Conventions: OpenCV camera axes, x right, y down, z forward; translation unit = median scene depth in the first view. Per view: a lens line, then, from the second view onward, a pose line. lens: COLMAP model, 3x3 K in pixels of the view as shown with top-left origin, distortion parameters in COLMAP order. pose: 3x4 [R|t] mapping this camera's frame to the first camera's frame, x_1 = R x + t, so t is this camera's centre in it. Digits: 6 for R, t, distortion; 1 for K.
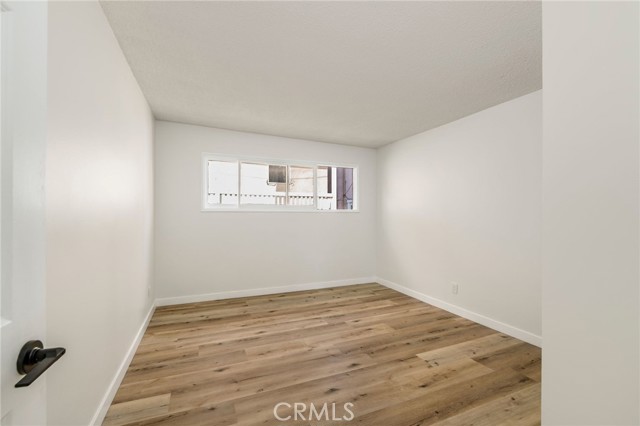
lens RADIAL K [[285.6, 0, 320.0], [0, 285.6, 213.0], [0, 0, 1]] dist [-0.000081, -0.000086]
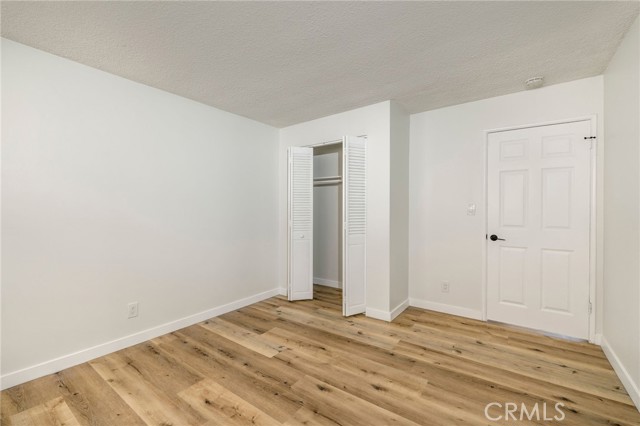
lens RADIAL K [[278.6, 0, 319.2], [0, 278.6, 208.8], [0, 0, 1]] dist [-0.001292, -0.000643]
pose [[-0.511927, -0.004260, 0.859018, -0.489154], [-0.004848, 0.999986, 0.002070, -0.003135], [-0.859015, -0.003105, -0.511941, 1.200365]]
